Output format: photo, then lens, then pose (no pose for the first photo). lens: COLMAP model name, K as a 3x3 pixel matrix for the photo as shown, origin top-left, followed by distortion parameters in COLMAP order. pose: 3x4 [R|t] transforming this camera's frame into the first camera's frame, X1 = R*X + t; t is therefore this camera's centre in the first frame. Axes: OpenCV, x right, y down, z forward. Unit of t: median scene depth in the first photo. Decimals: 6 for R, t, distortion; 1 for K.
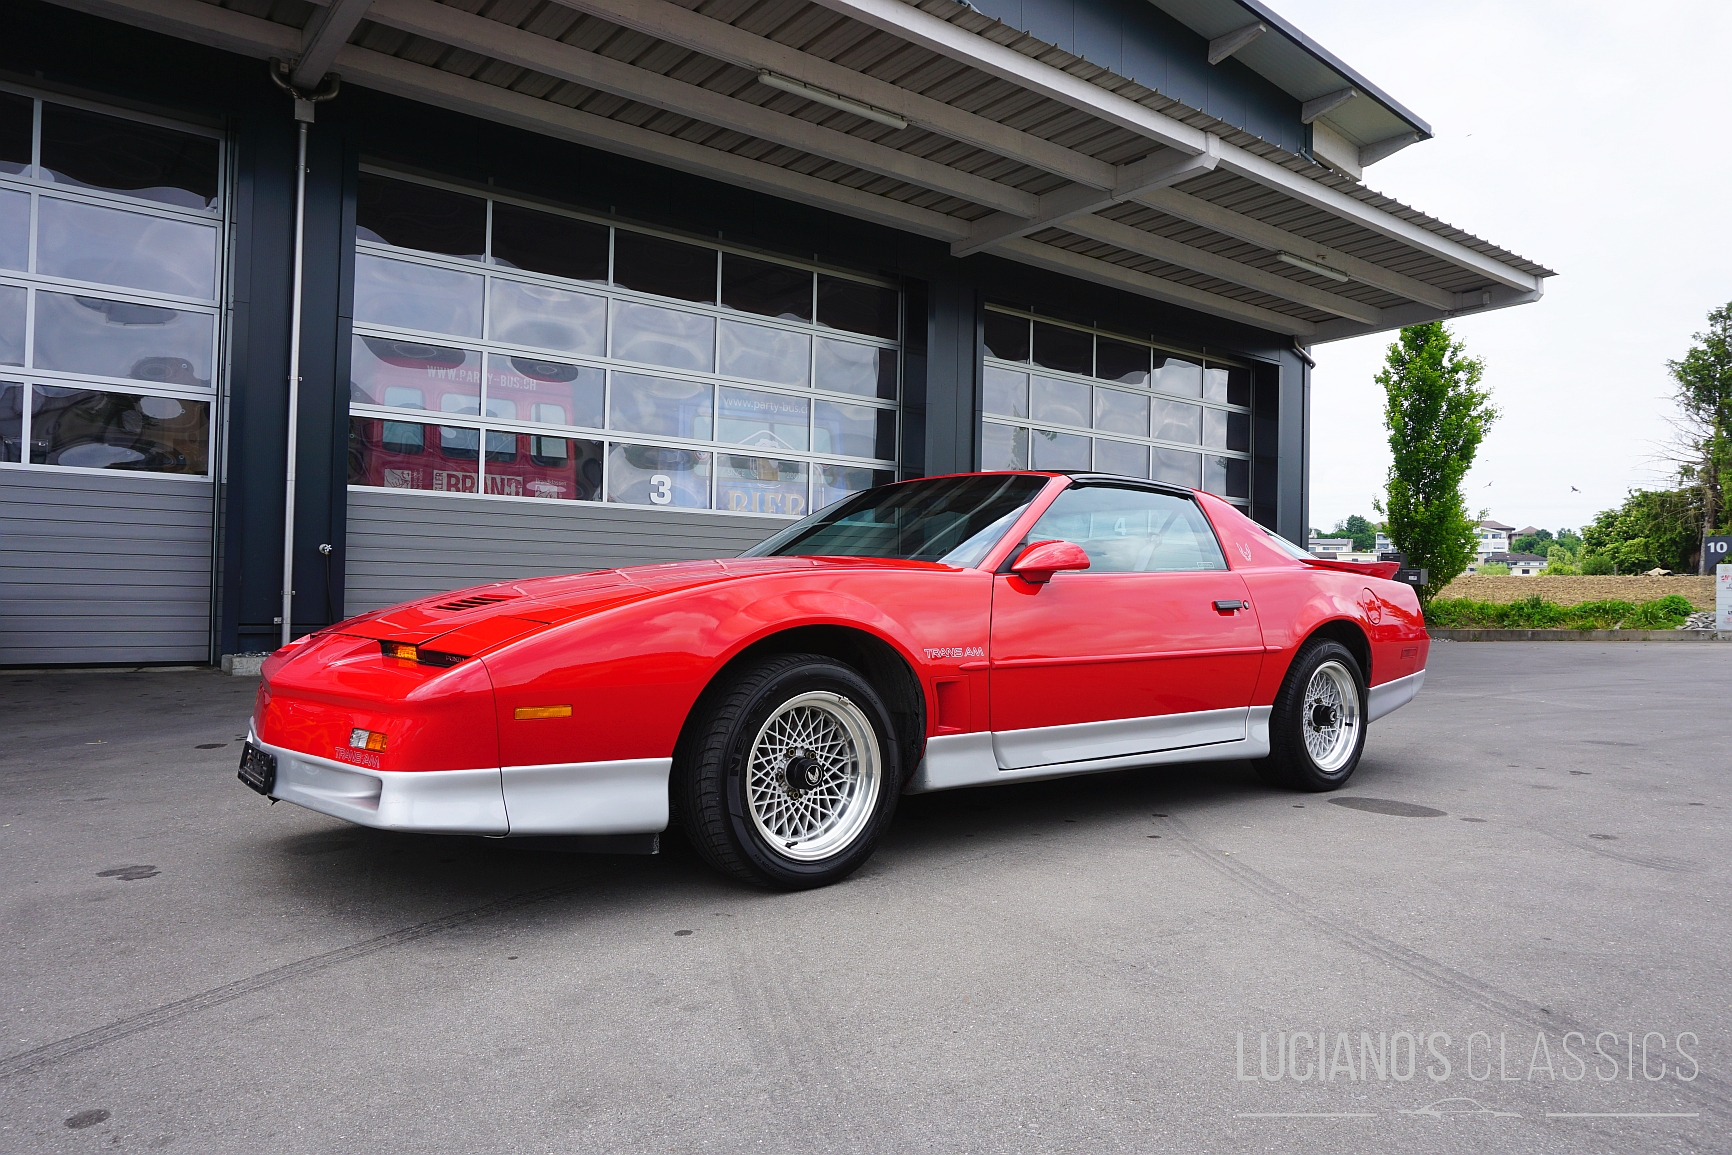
lens RADIAL K [[1160.5, 0, 869.0], [0, 1160.5, 576.9], [0, 0, 1]] dist [-0.045615, 0.033624]
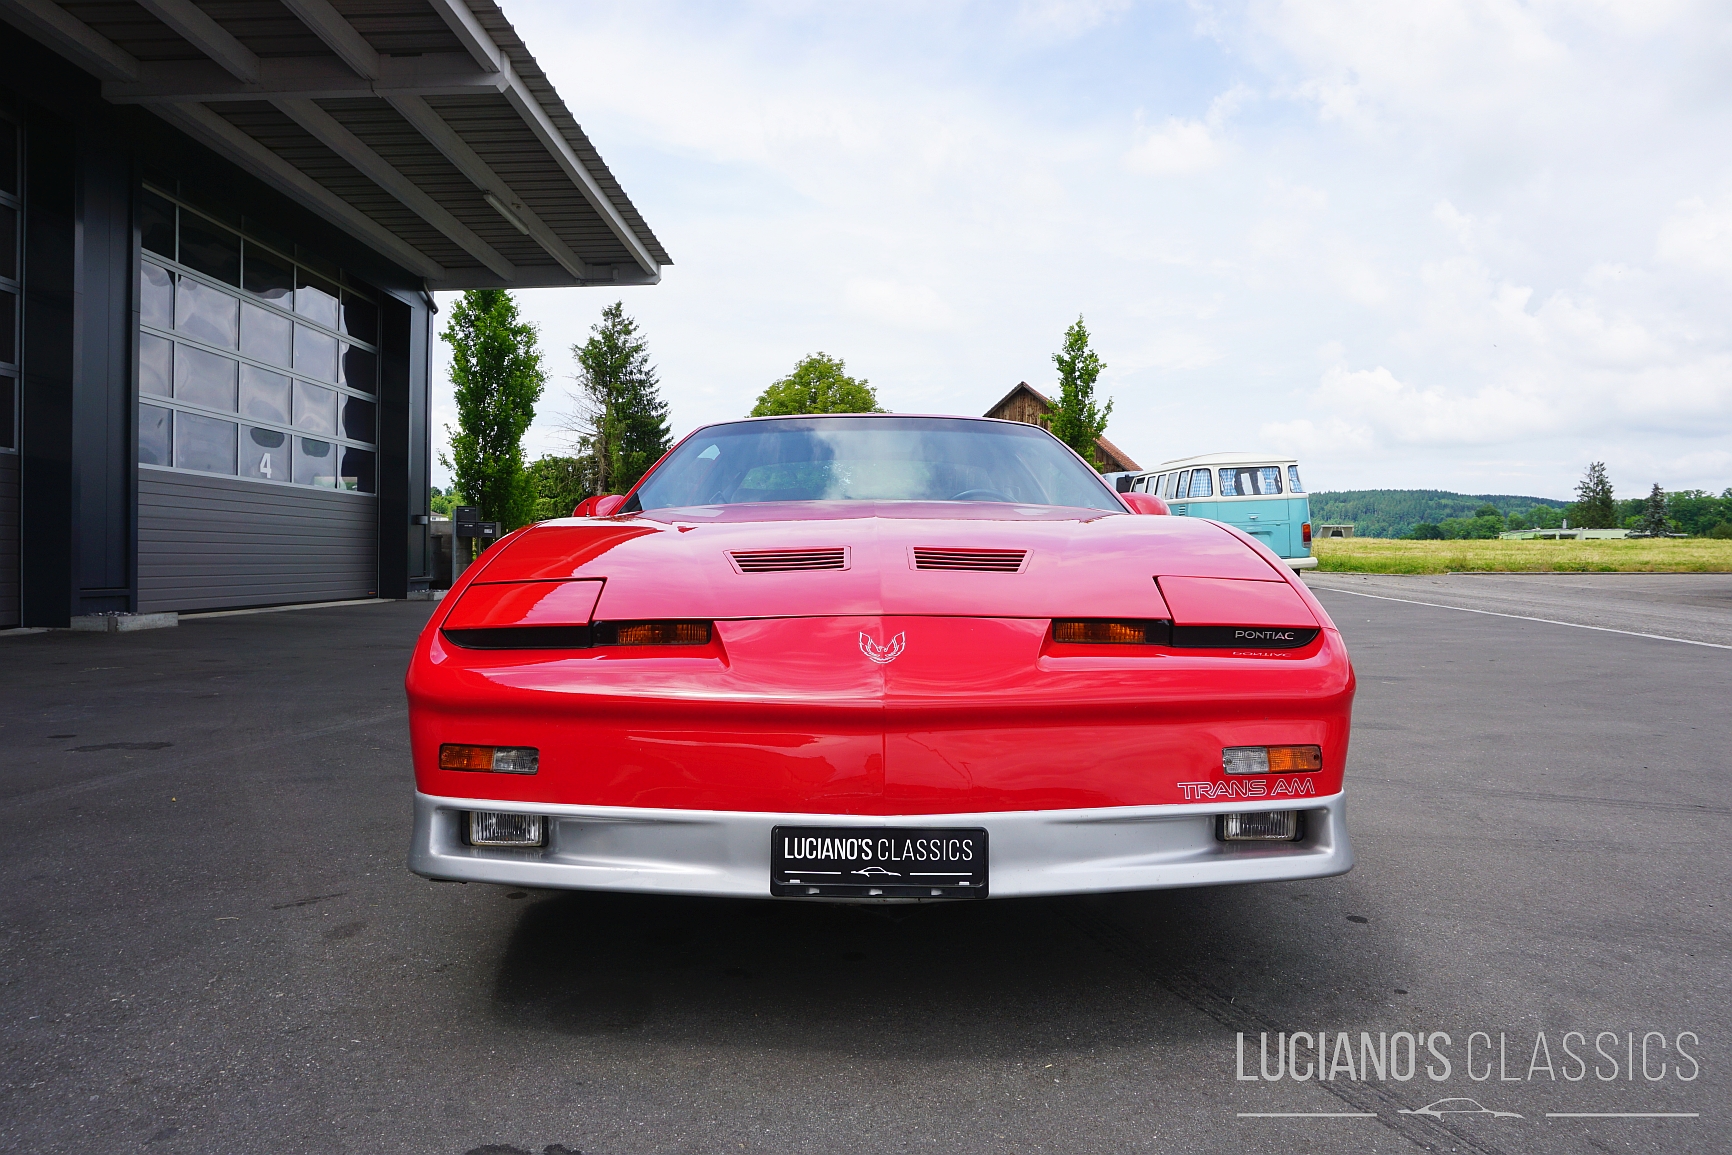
lens RADIAL K [[1160.5, 0, 866.3], [0, 1160.5, 581.3], [0, 0, 1]] dist [-0.045615, 0.033624]
pose [[0.624168, -0.028018, 0.780787, -0.289364], [-0.006687, 0.999129, 0.041199, 0.002463], [-0.781261, -0.030936, 0.623437, 0.197637]]
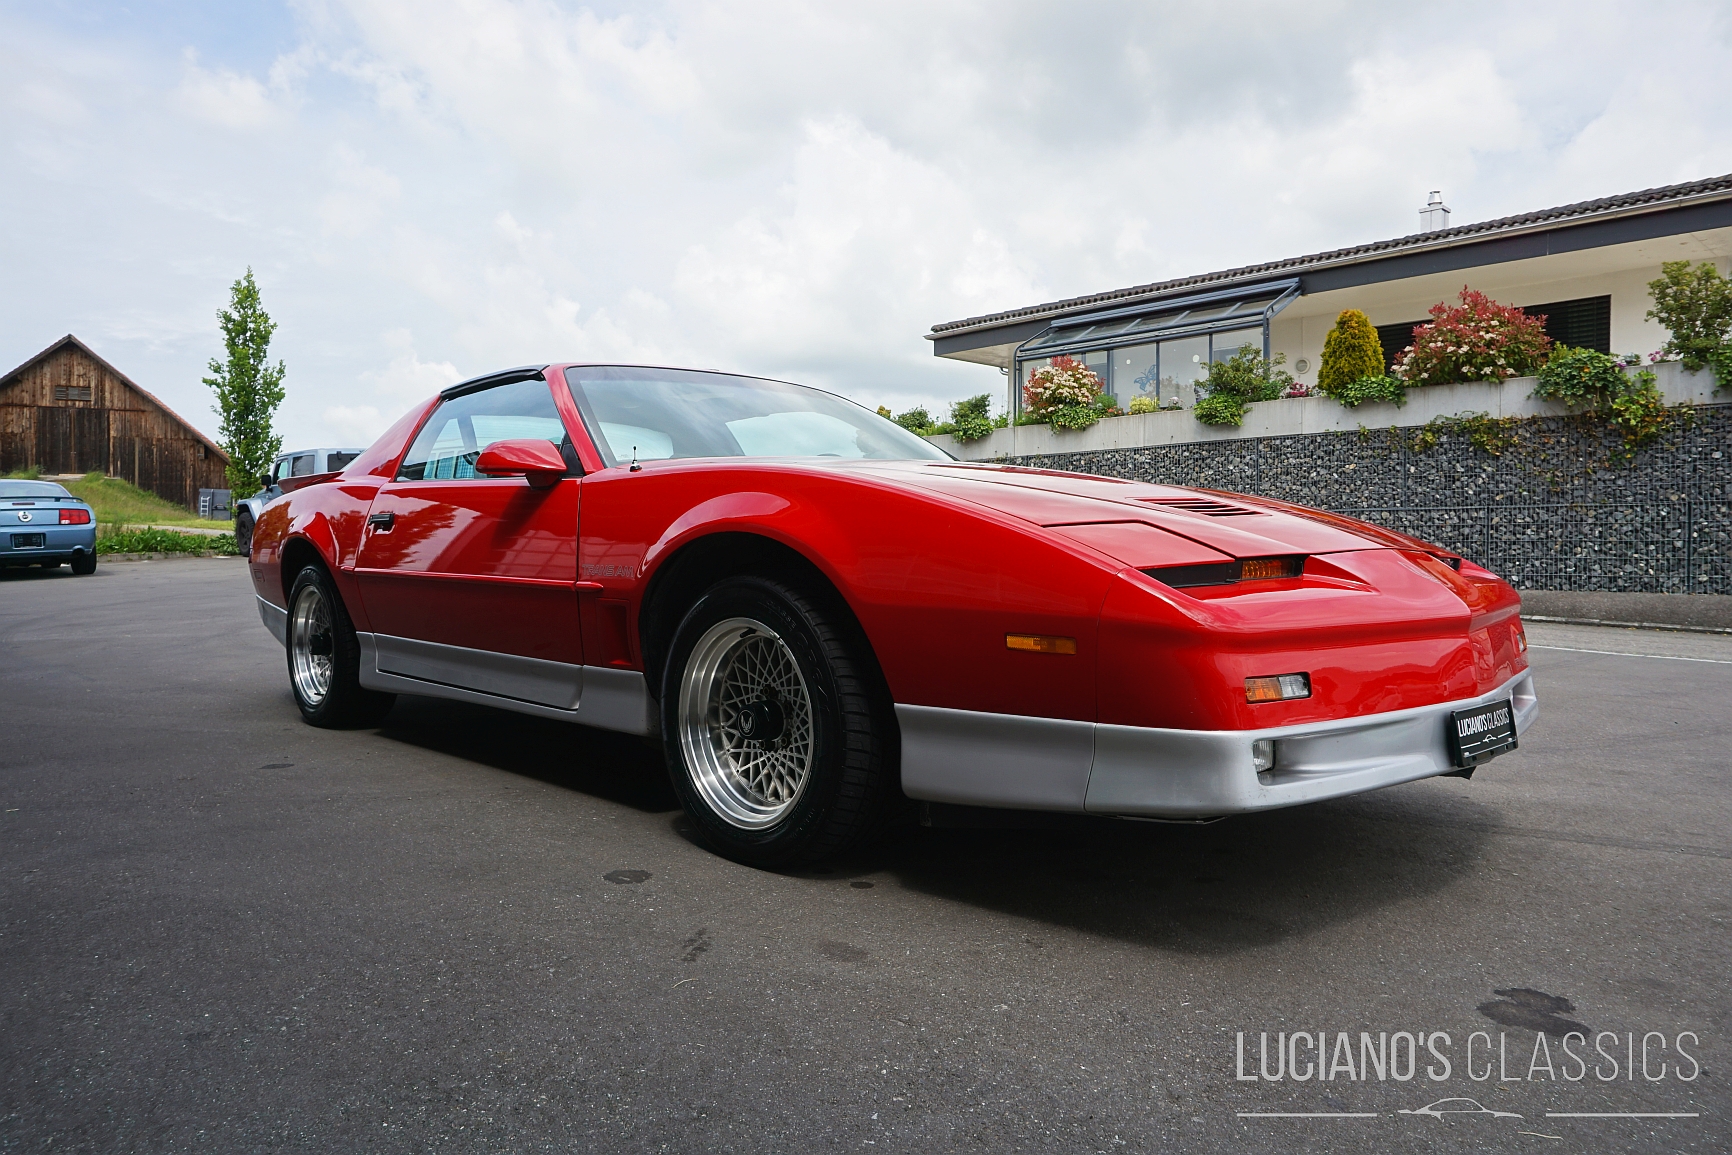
lens RADIAL K [[1160.5, 0, 866.8], [0, 1160.5, 570.5], [0, 0, 1]] dist [-0.045615, 0.033624]
pose [[-0.093348, -0.033992, 0.995053, -0.363576], [-0.016764, 0.999329, 0.032565, 0.013995], [-0.995492, -0.013641, -0.093855, 0.435487]]
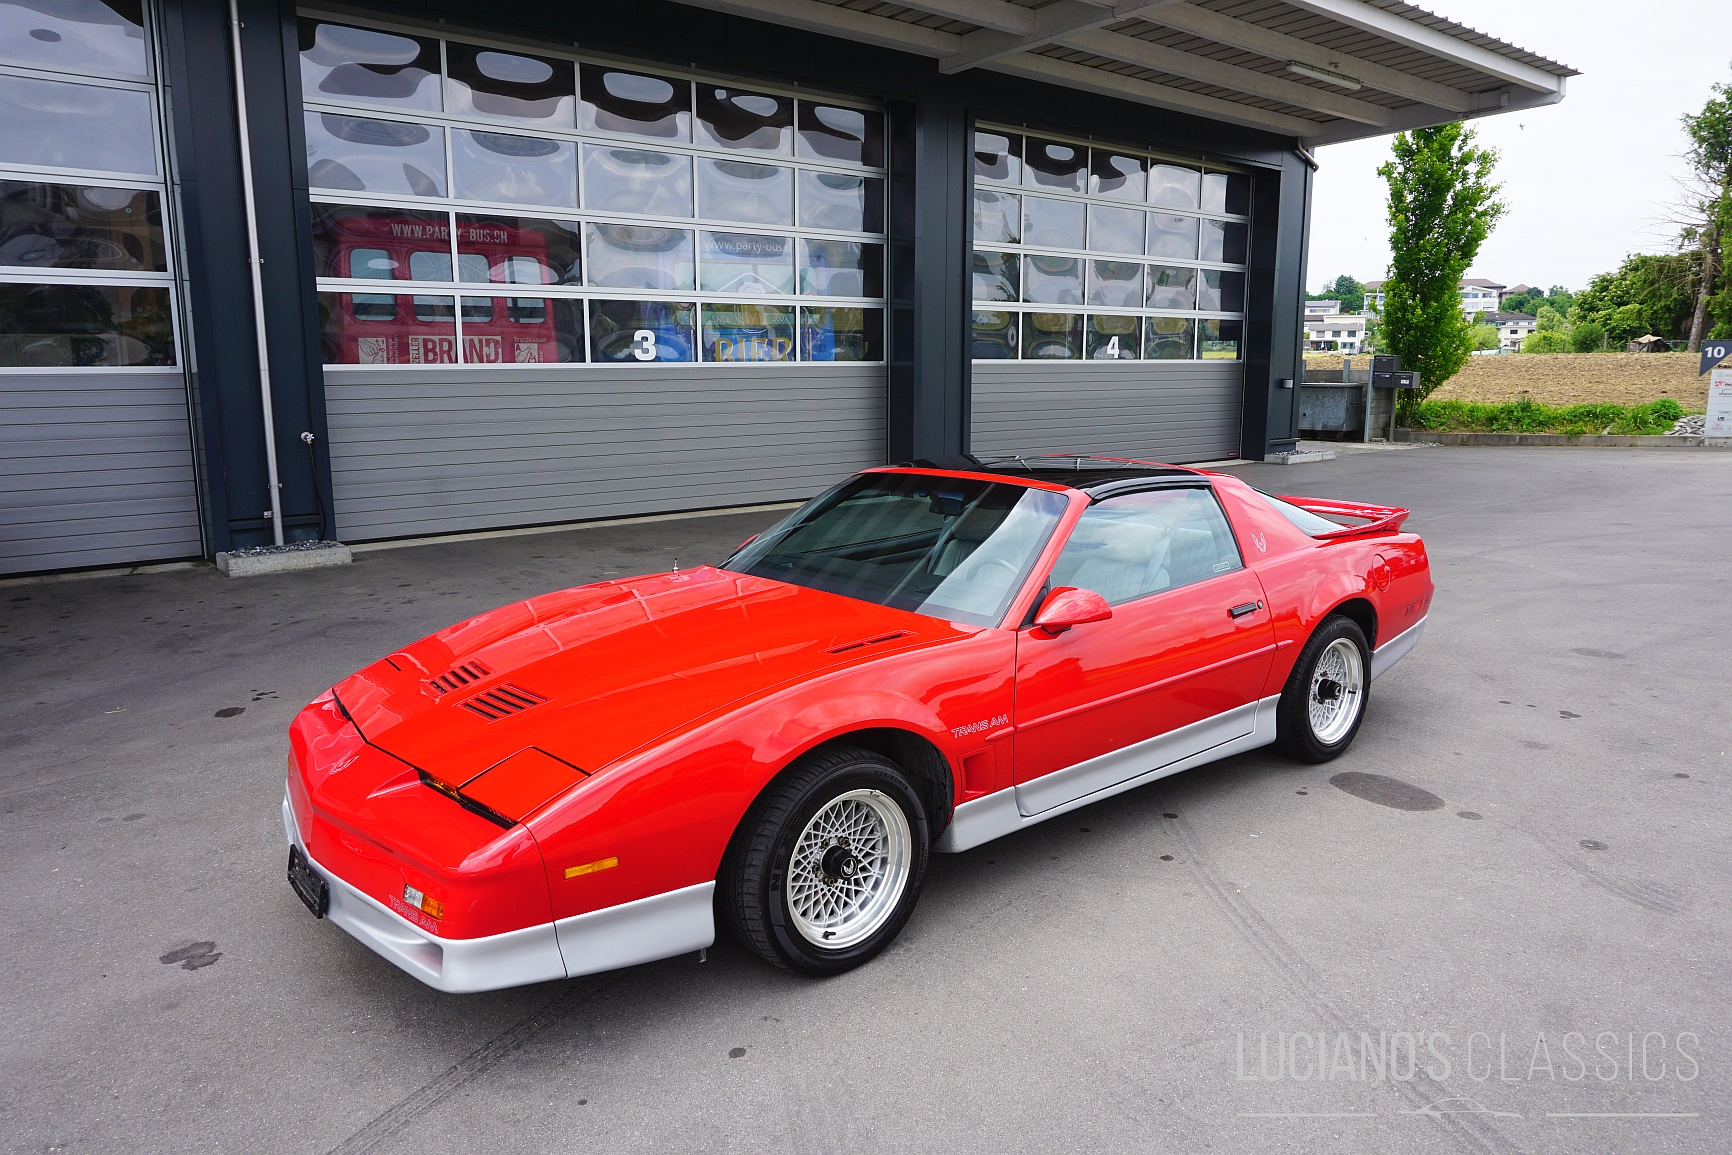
lens RADIAL K [[1160.5, 0, 867.8], [0, 1160.5, 577.8], [0, 0, 1]] dist [-0.045615, 0.033624]
pose [[0.999629, -0.024518, 0.011886, -0.011105], [0.021715, 0.980360, 0.196015, -0.086403], [-0.016458, -0.195684, 0.980529, 0.011107]]
